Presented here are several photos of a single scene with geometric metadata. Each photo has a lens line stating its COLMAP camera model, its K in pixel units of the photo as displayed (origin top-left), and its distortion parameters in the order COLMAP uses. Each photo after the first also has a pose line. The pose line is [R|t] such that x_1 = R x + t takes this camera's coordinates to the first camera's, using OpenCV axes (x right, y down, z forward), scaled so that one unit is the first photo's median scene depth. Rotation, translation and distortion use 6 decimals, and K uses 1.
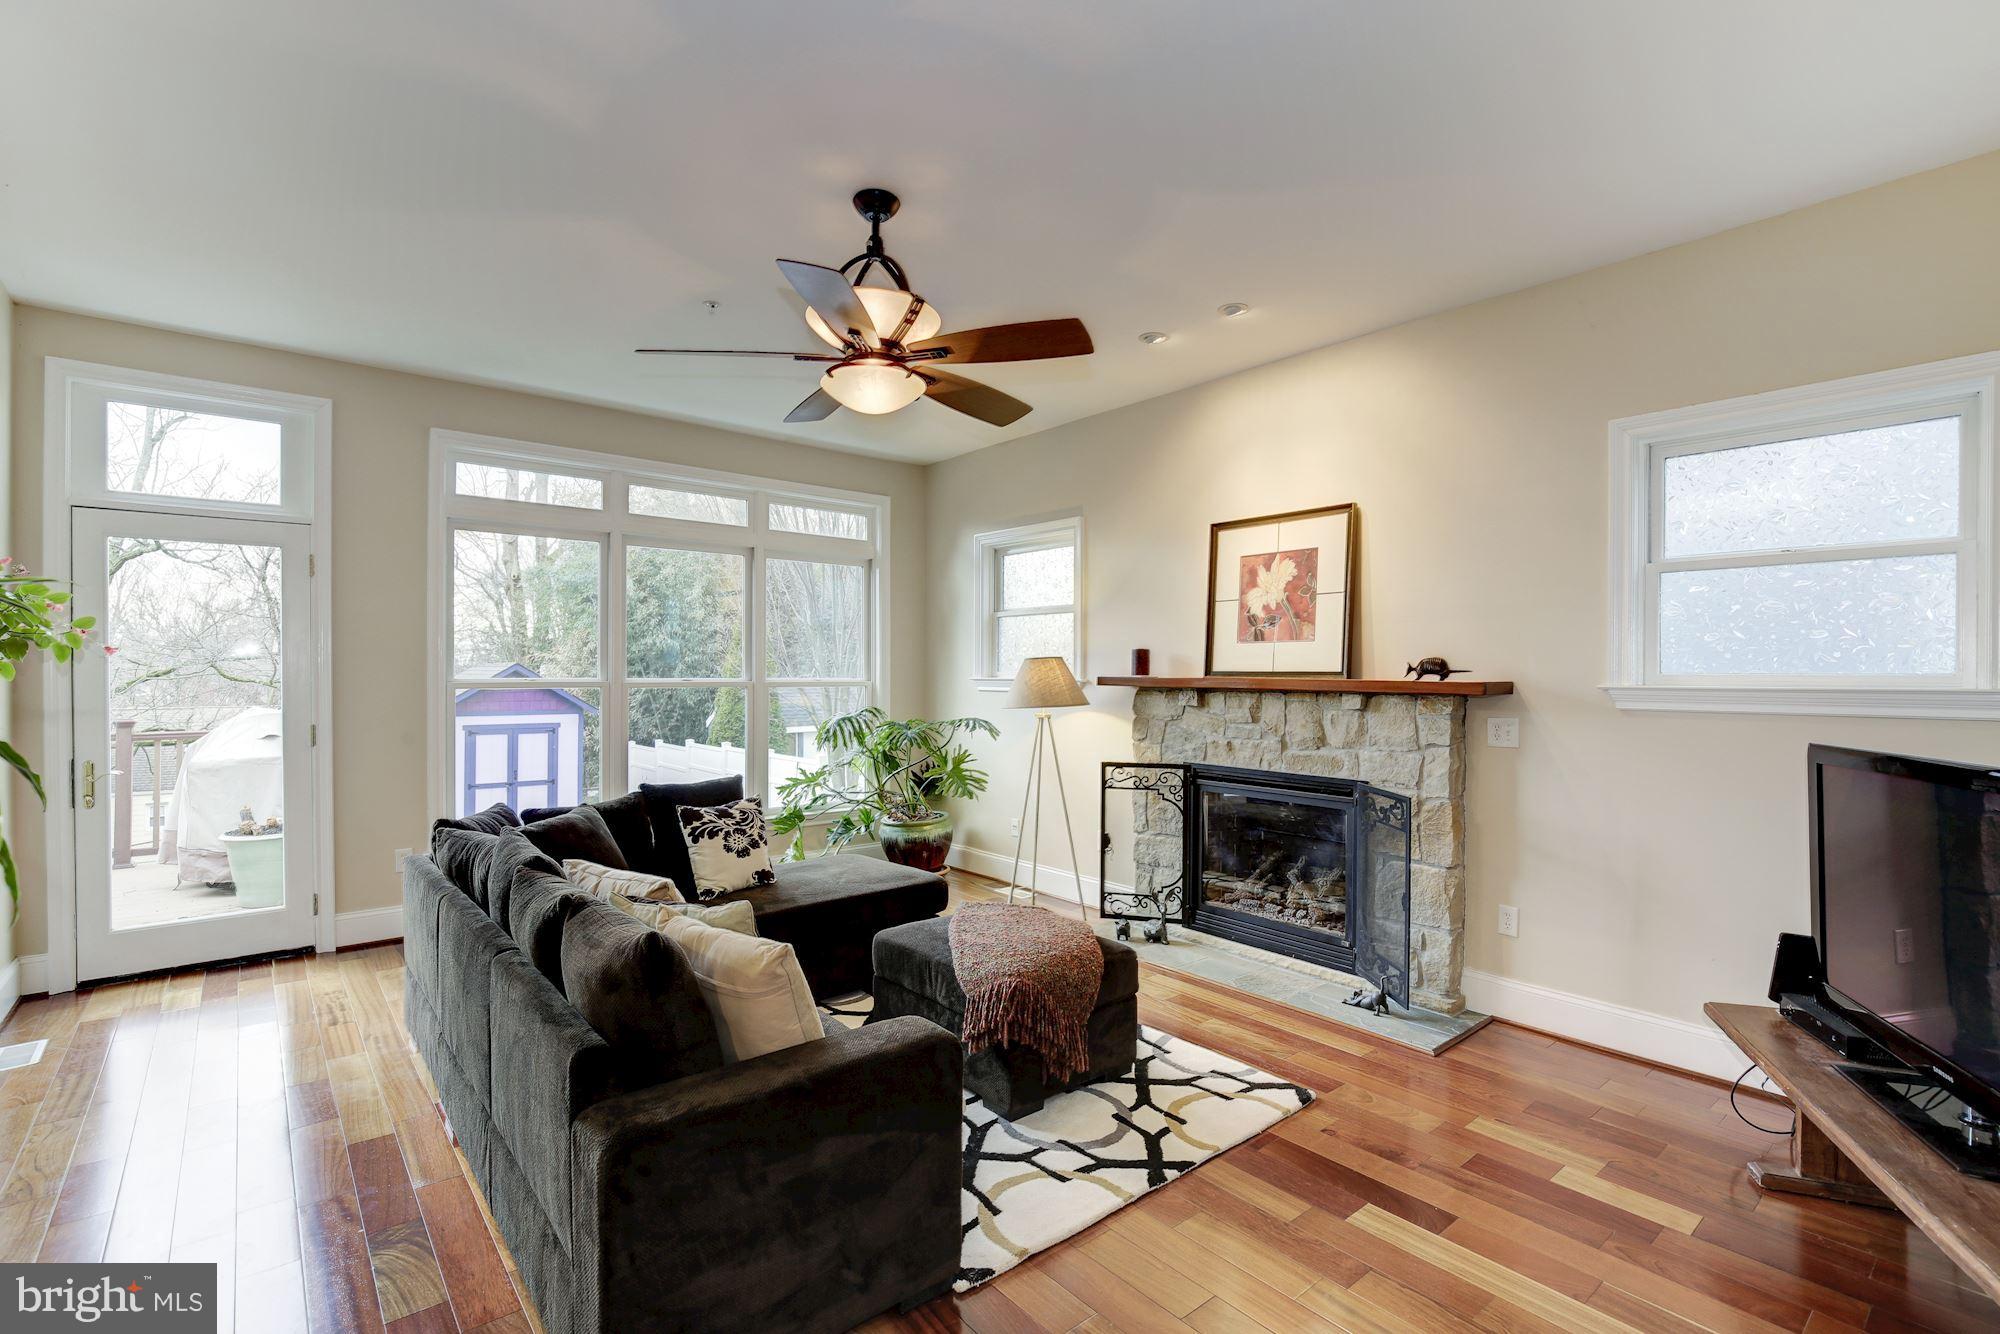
lens RADIAL K [[927.6, 0, 995.5], [0, 927.6, 676.0], [0, 0, 1]] dist [-0.003819, -0.000222]
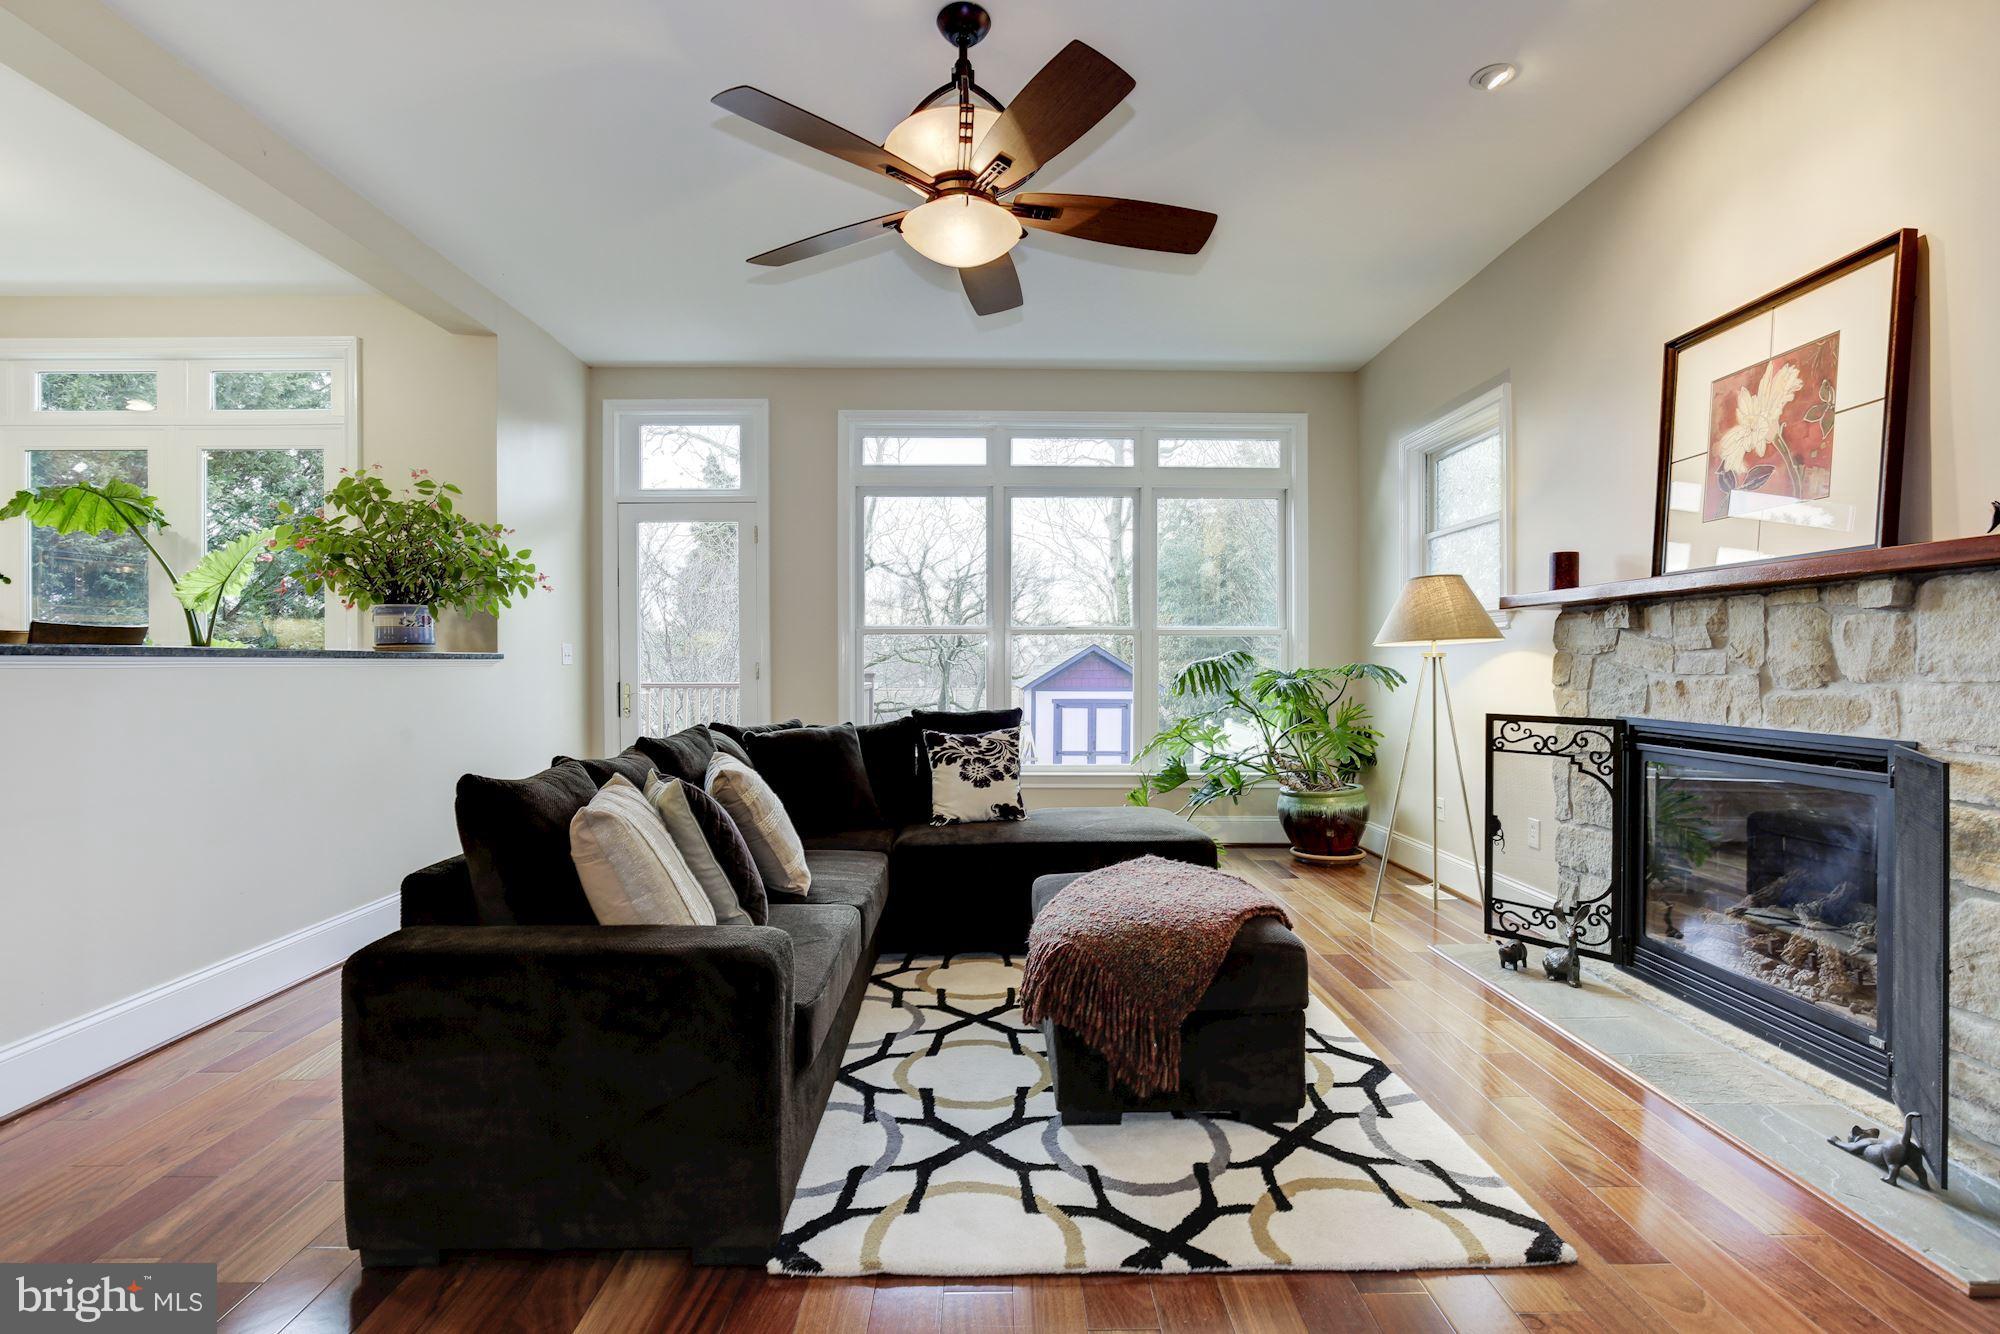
lens RADIAL K [[921.5, 0, 992.4], [0, 921.5, 670.3], [0, 0, 1]] dist [-0.003975, -0.000187]
pose [[0.774945, -0.001312, -0.632028, 0.291296], [0.000844, 0.999999, -0.001042, 0.065304], [0.632029, 0.000274, 0.774945, 0.234427]]
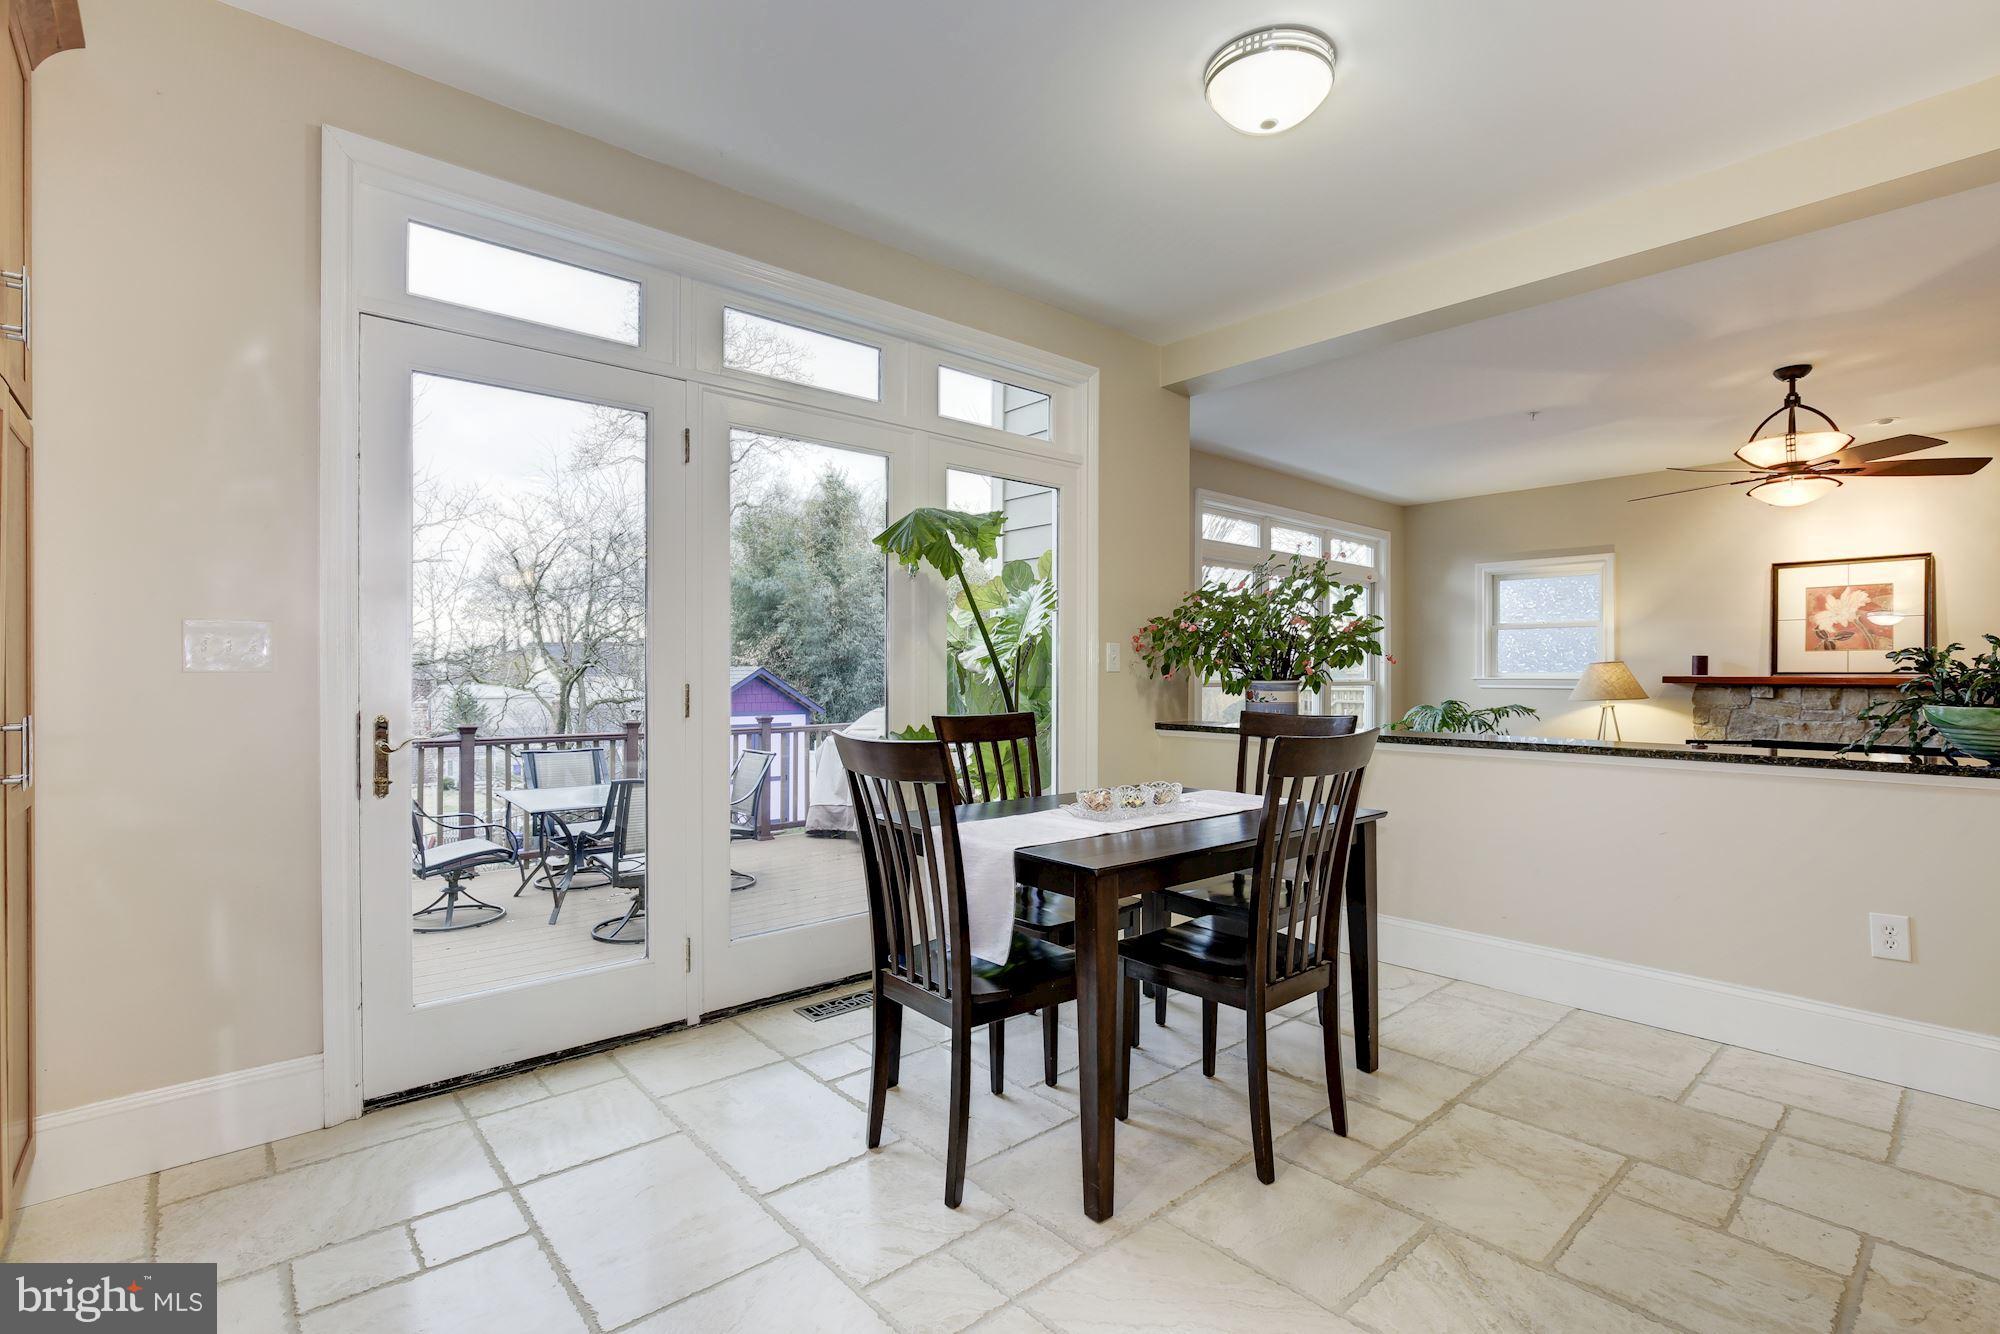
lens RADIAL K [[927.6, 0, 995.5], [0, 927.6, 676.0], [0, 0, 1]] dist [-0.003819, -0.000222]
pose [[0.999765, -0.000376, 0.021659, -0.993971], [0.000400, 0.999999, -0.001084, 0.001406], [-0.021658, 0.001093, 0.999765, -0.345113]]
